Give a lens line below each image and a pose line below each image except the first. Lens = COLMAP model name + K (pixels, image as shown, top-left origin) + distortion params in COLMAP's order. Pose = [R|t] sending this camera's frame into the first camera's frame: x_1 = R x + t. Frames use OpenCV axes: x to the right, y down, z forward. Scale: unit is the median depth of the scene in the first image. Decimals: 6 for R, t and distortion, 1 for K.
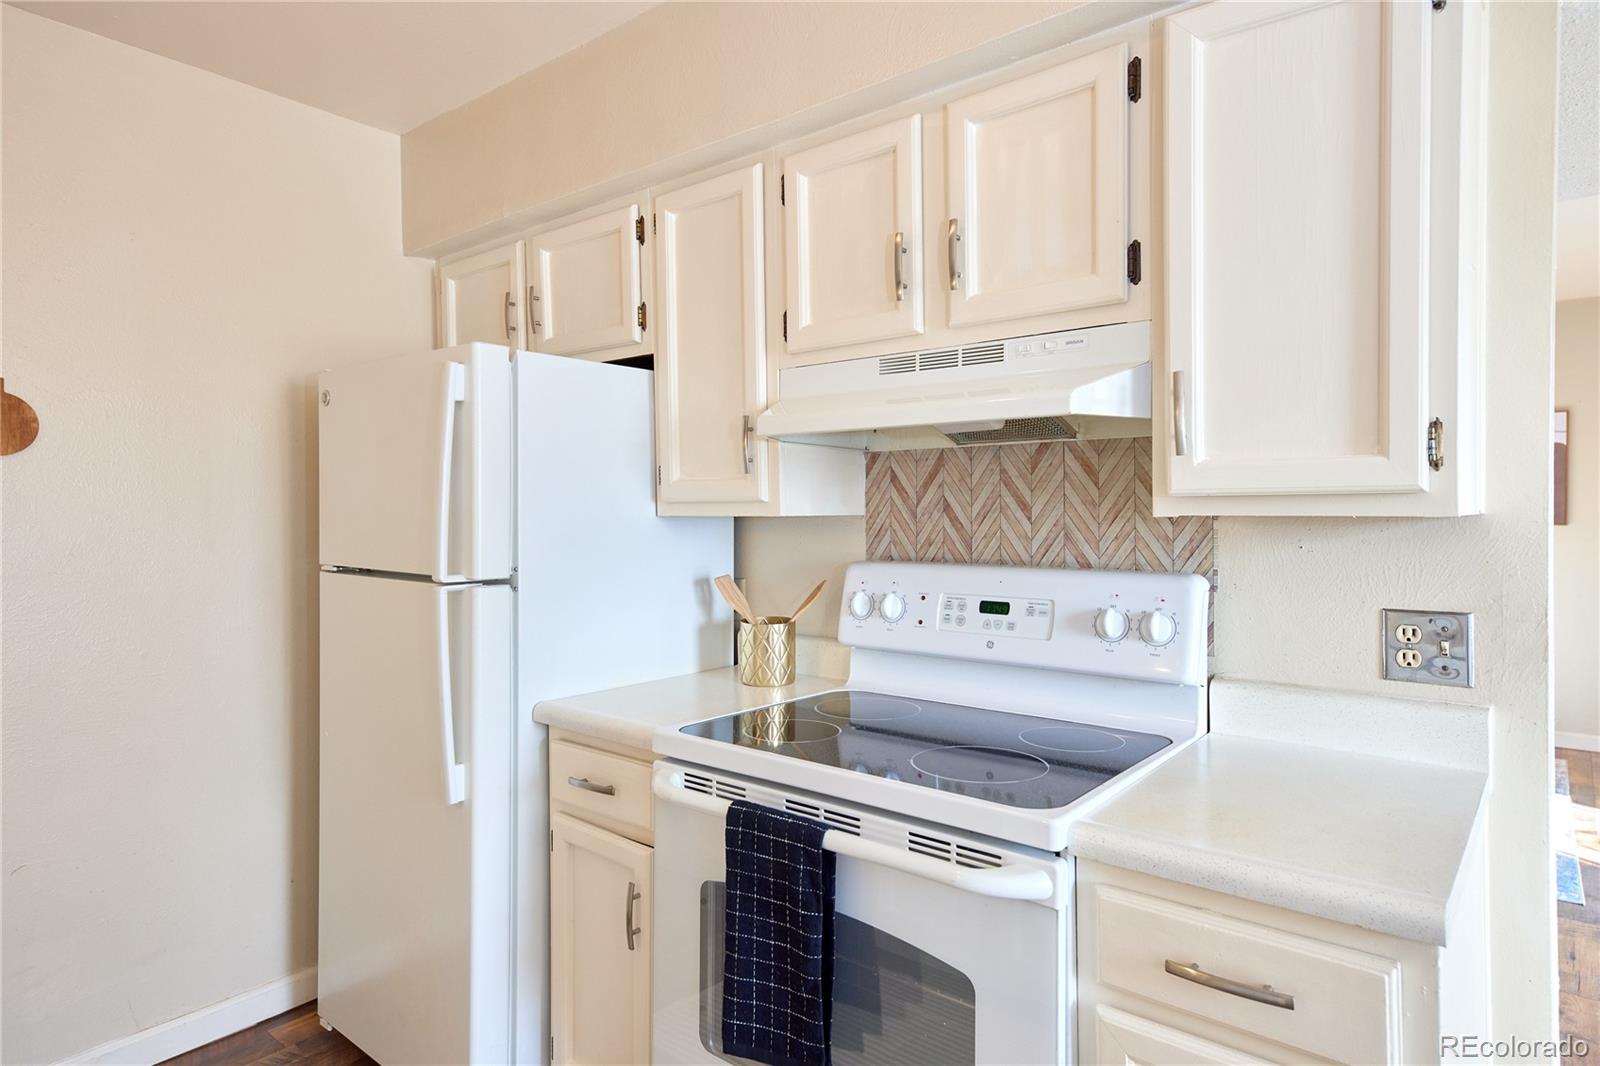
lens RADIAL K [[911.8, 0, 804.6], [0, 911.8, 527.6], [0, 0, 1]] dist [0.015038, 0.000943]
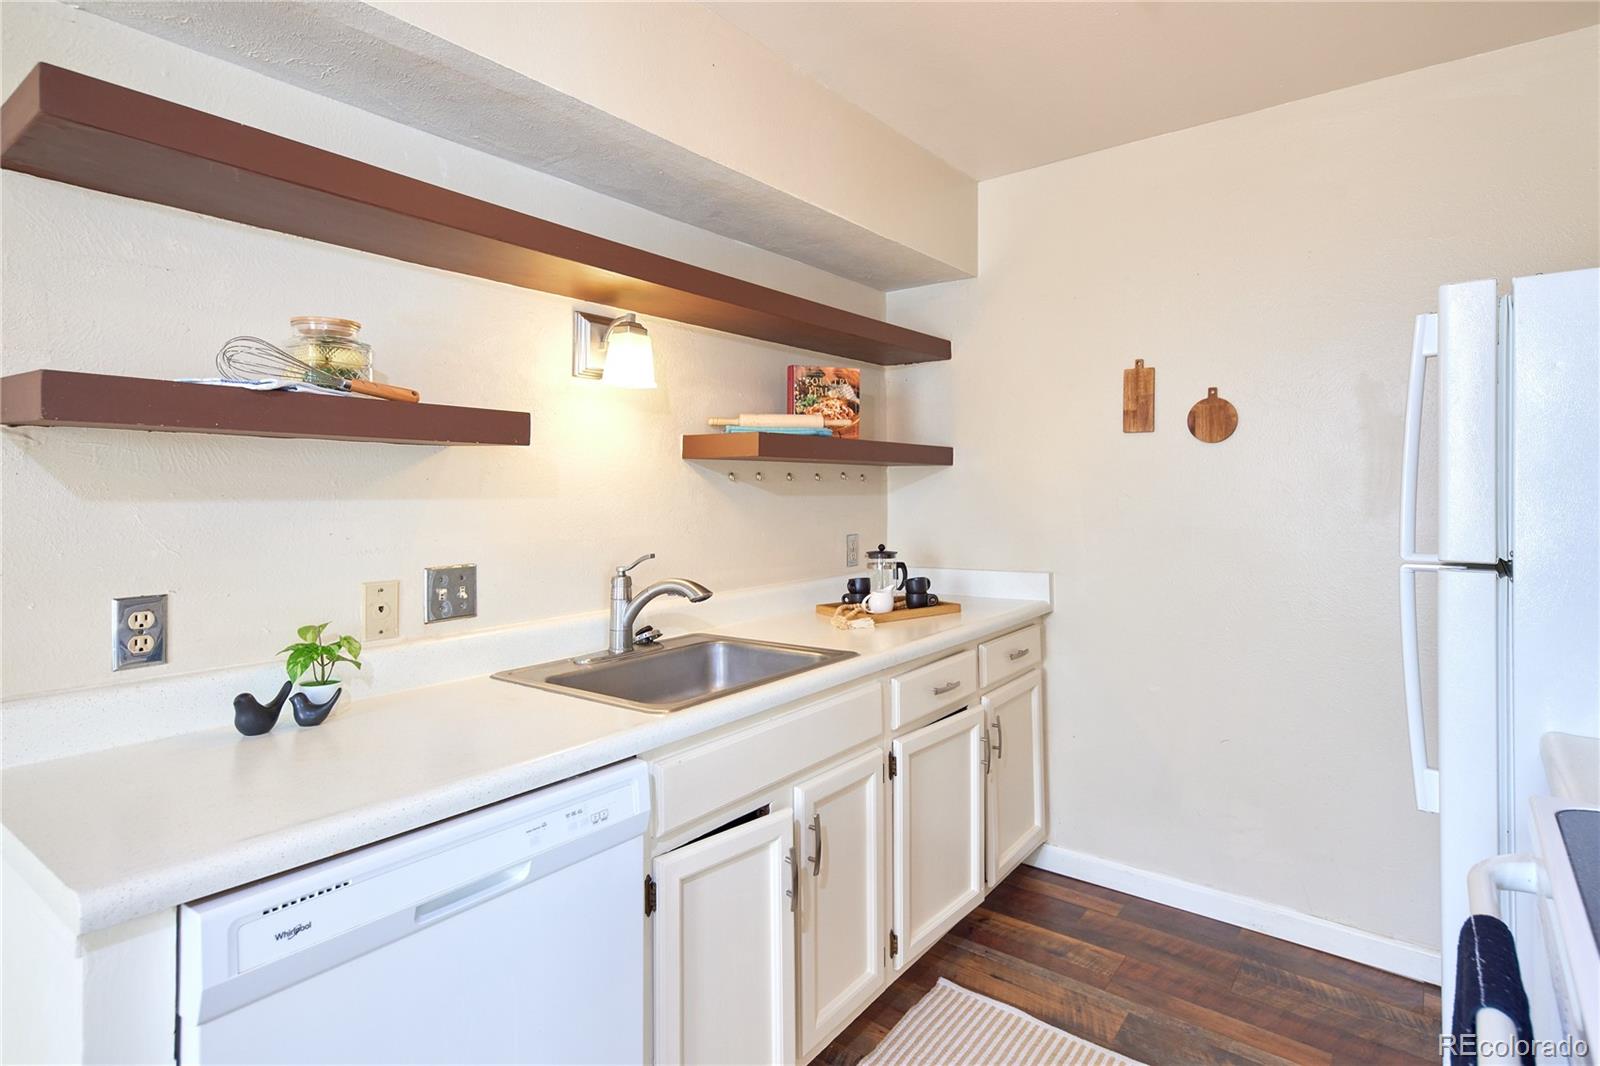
lens RADIAL K [[815.3, 0, 822.6], [0, 815.3, 488.4], [0, 0, 1]] dist [0.022303, -0.000984]
pose [[0.056261, 0.006453, -0.998395, 0.366623], [-0.013897, 0.999887, 0.005680, -0.007440], [0.998319, 0.013555, 0.056344, 0.350177]]
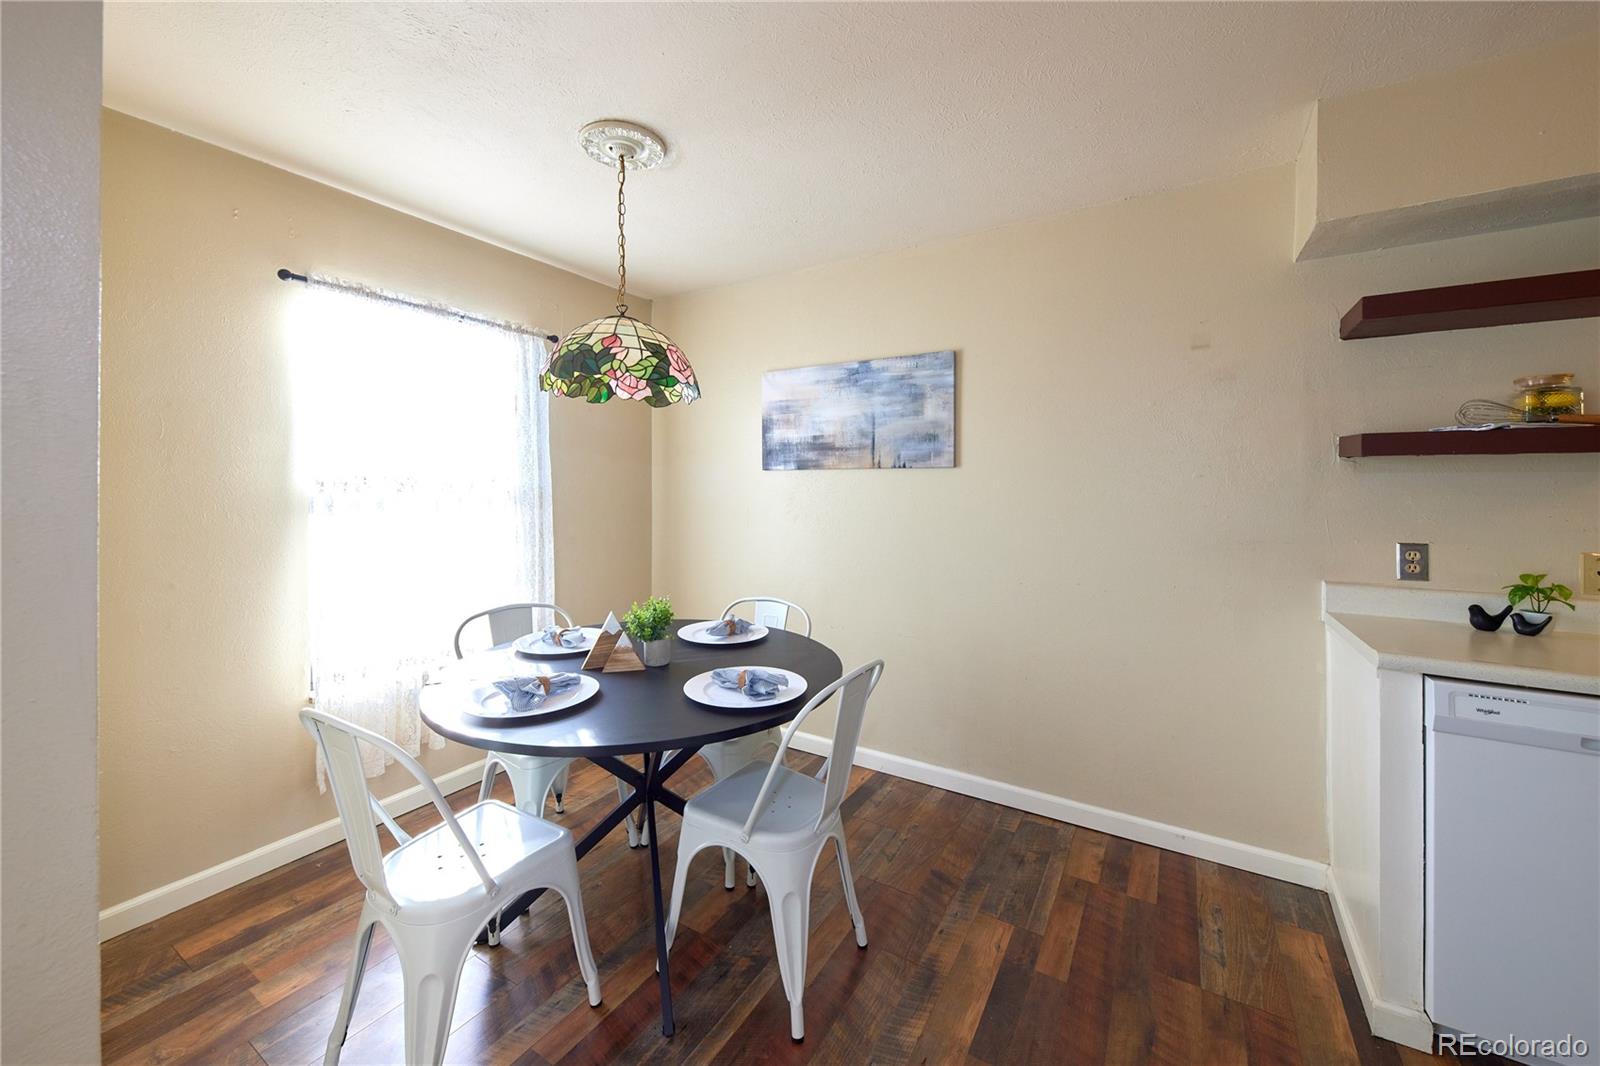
lens RADIAL K [[618.2, 0, 797.7], [0, 618.2, 488.3], [0, 0, 1]] dist [0.010183, -0.000368]
pose [[-0.990917, 0.007241, -0.134283, 0.740632], [0.005020, 0.999845, 0.016868, -0.014054], [0.134384, 0.016041, -0.990800, 0.667584]]
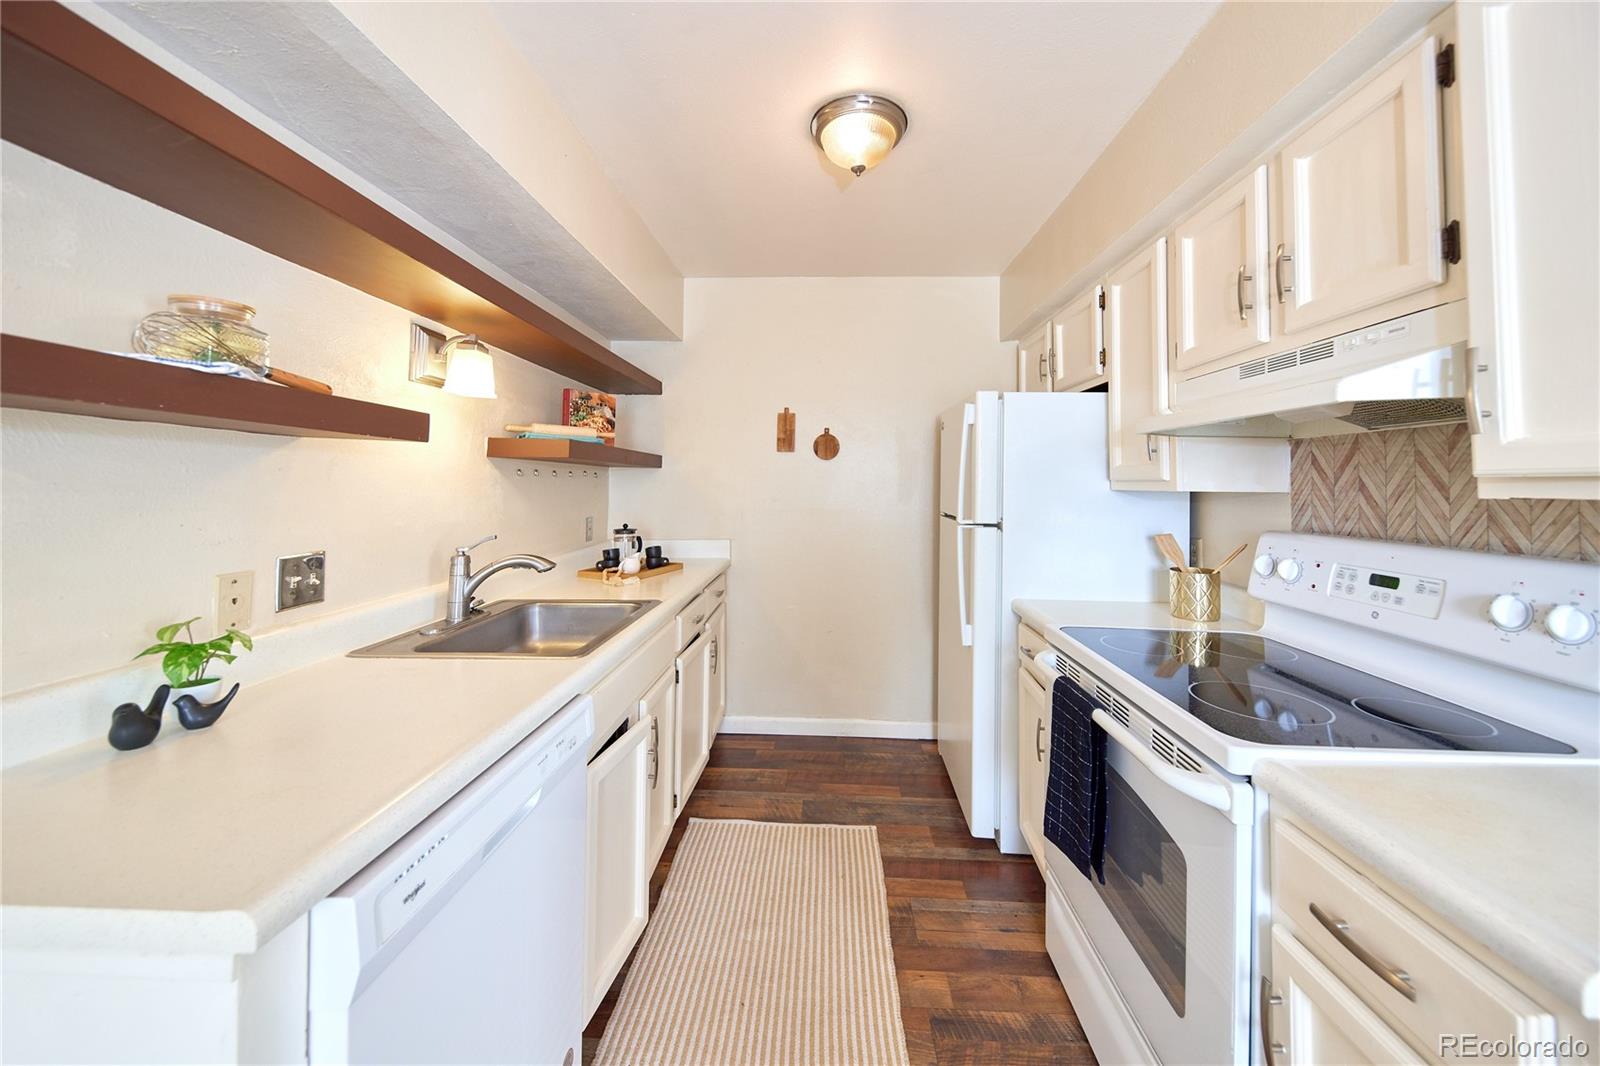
lens RADIAL K [[564.8, 0, 805.9], [0, 564.8, 477.5], [0, 0, 1]] dist [0.010089, -0.004057]
pose [[0.607472, 0.001853, -0.794339, 0.302197], [-0.028000, 0.999426, -0.019081, -0.001532], [0.793848, 0.033832, 0.607175, 0.054031]]
